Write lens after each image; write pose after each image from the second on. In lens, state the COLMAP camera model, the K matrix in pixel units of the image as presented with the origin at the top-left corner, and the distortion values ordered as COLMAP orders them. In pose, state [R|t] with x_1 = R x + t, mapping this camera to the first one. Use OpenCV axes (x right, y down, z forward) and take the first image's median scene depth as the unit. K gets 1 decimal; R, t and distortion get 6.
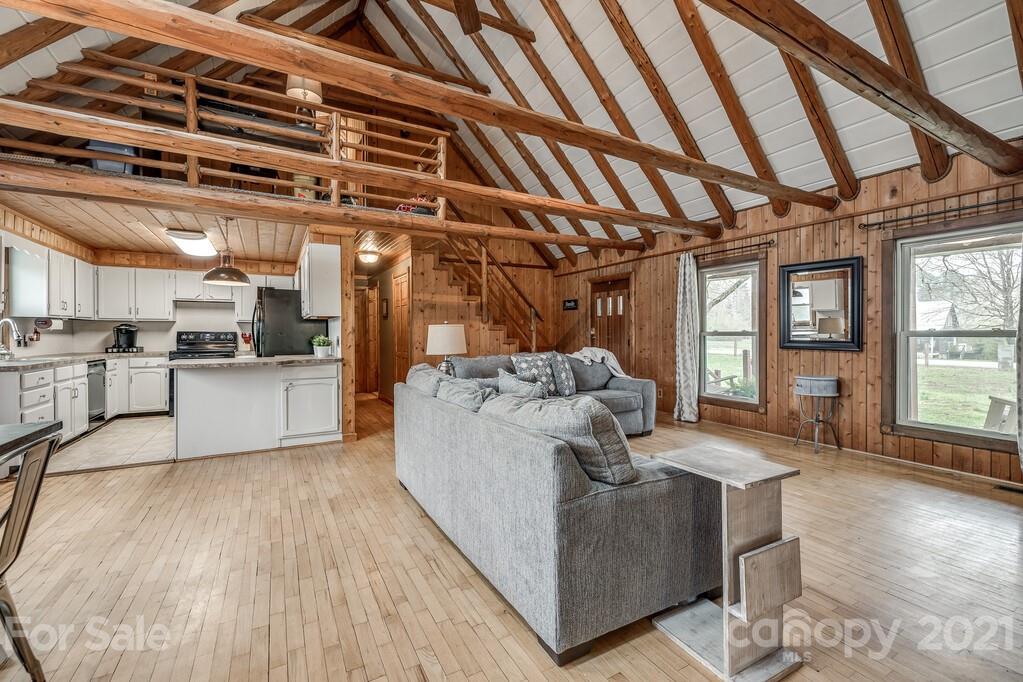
lens RADIAL K [[431.5, 0, 510.2], [0, 431.5, 334.6], [0, 0, 1]] dist [0.001125, 0.000136]
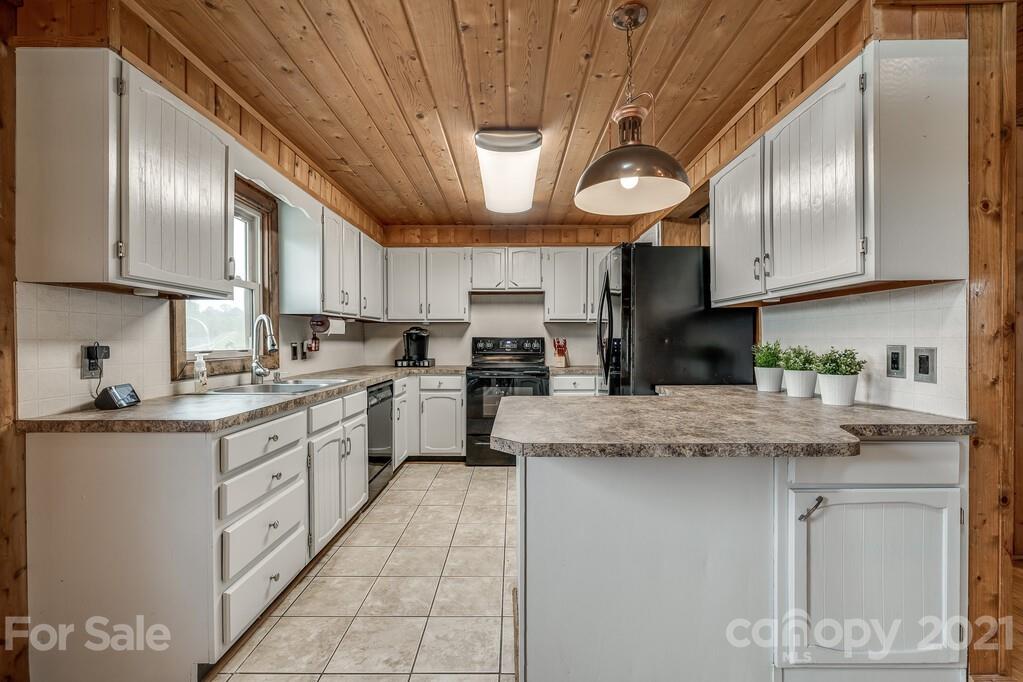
lens RADIAL K [[438.8, 0, 511.5], [0, 438.8, 341.0], [0, 0, 1]] dist [0.000234, 0.000042]
pose [[0.870050, -0.001316, -0.492961, -0.395081], [0.000257, 0.999998, -0.002217, 0.000385], [0.492963, 0.001803, 0.870049, 0.445864]]
